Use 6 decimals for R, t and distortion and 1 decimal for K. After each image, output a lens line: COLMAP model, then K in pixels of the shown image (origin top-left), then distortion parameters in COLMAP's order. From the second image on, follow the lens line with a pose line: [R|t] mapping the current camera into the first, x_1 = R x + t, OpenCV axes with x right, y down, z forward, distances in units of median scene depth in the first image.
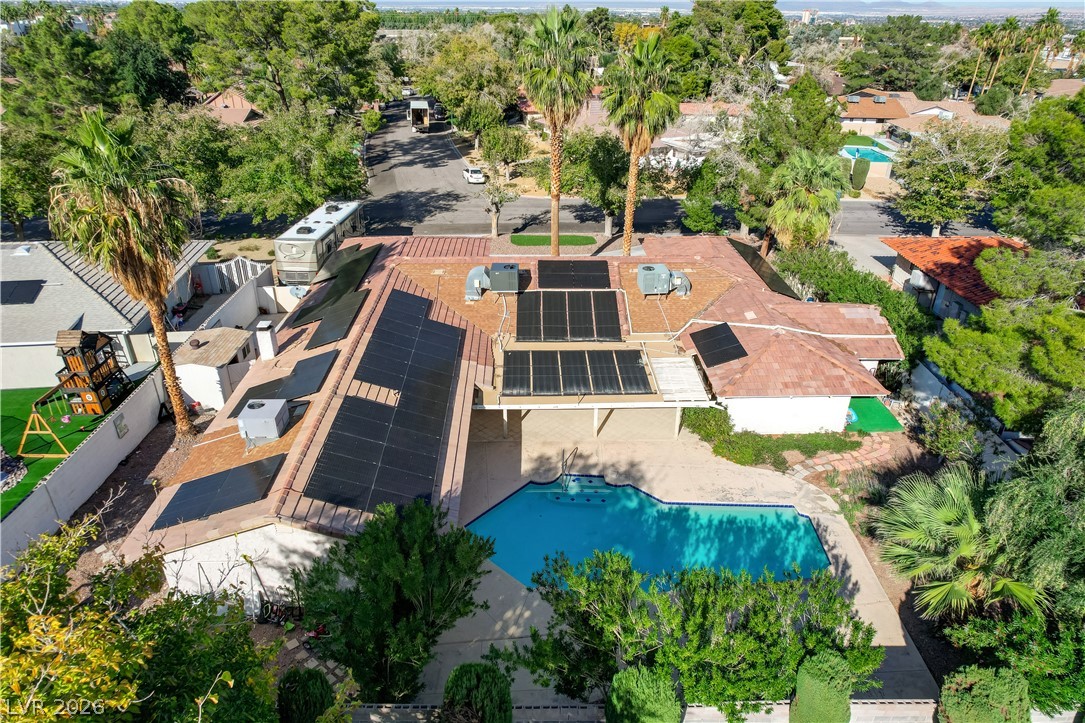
lens RADIAL K [[700.1, 0, 542.5], [0, 700.1, 361.5], [0, 0, 1]] dist [-0.090623, 0.083176]
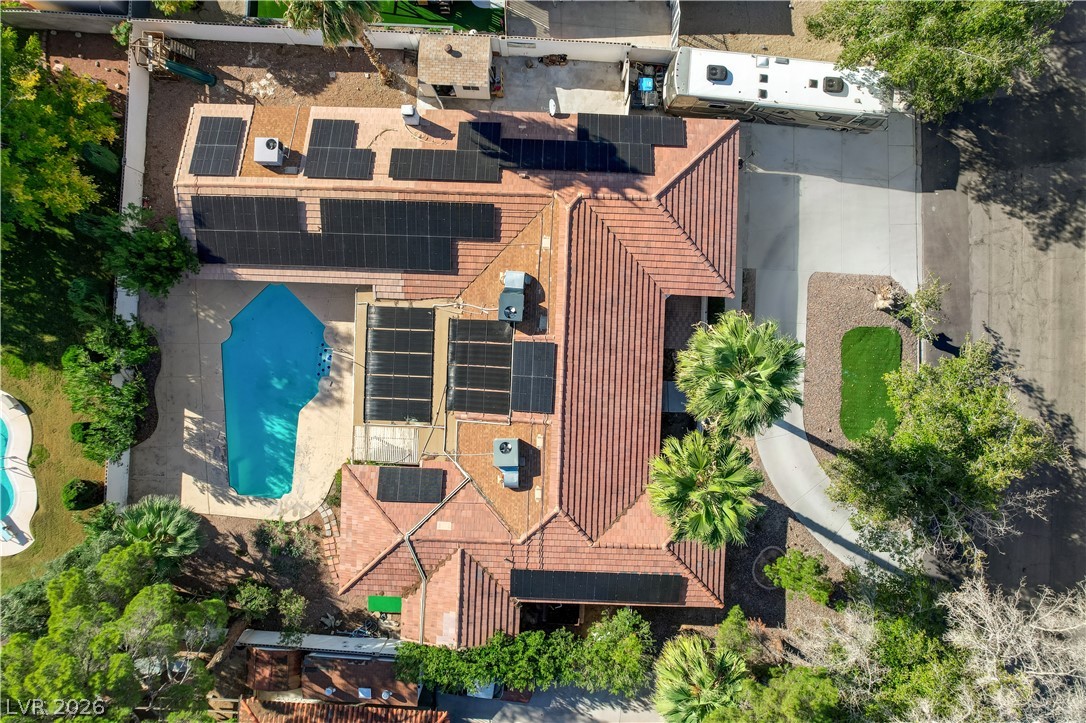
lens RADIAL K [[693.5, 0, 542.0], [0, 693.5, 365.2], [0, 0, 1]] dist [-0.083604, 0.073948]
pose [[-0.065723, 0.997806, -0.007929, 0.038480], [-0.455778, -0.022950, 0.889798, -1.132107], [0.887664, 0.062094, 0.456286, 0.620937]]
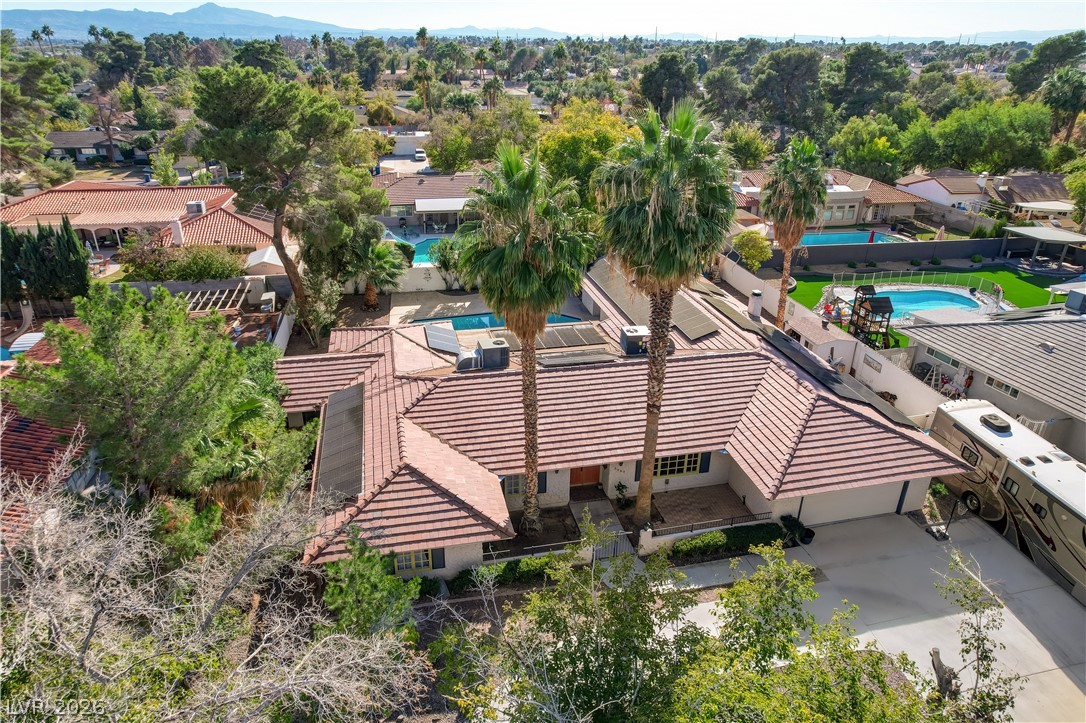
lens RADIAL K [[693.5, 0, 542.0], [0, 693.5, 365.2], [0, 0, 1]] dist [-0.083604, 0.073948]
pose [[-0.981037, 0.059179, -0.184564, 0.295457], [-0.109874, 0.614652, 0.781109, -0.948858], [0.159667, 0.786576, -0.596494, 1.739565]]
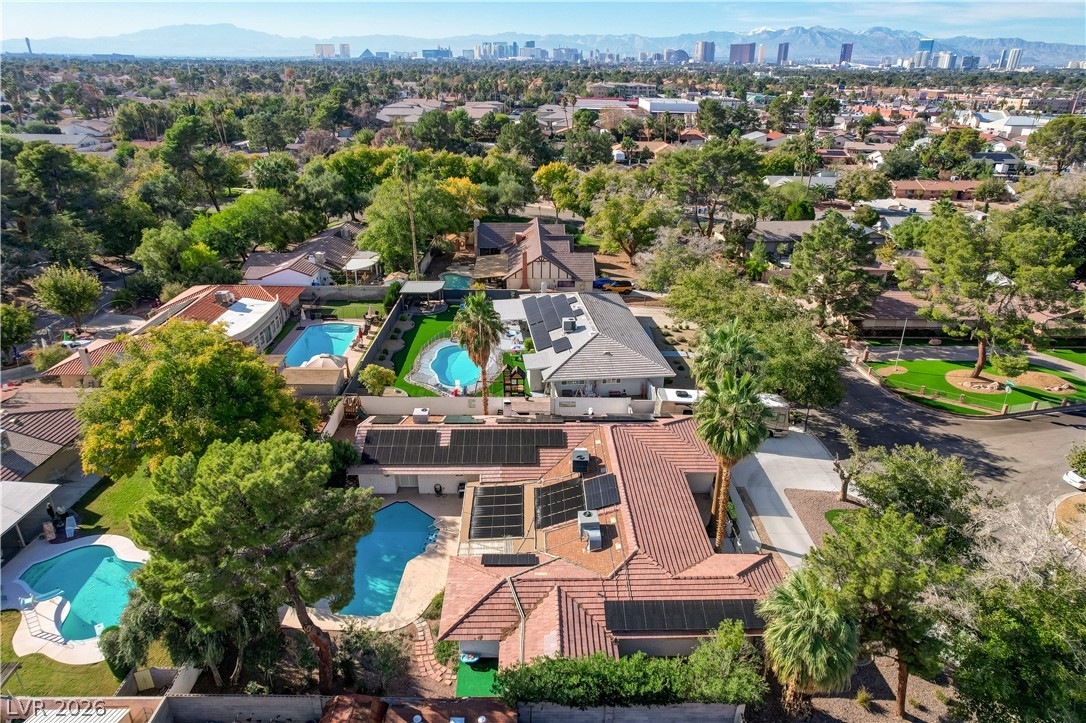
lens RADIAL K [[693.5, 0, 542.0], [0, 693.5, 365.2], [0, 0, 1]] dist [-0.083604, 0.073948]
pose [[-0.009520, 0.390415, -0.920590, 1.329334], [-0.463459, 0.814055, 0.350028, -0.830605], [0.886067, 0.429988, 0.173192, 0.621455]]
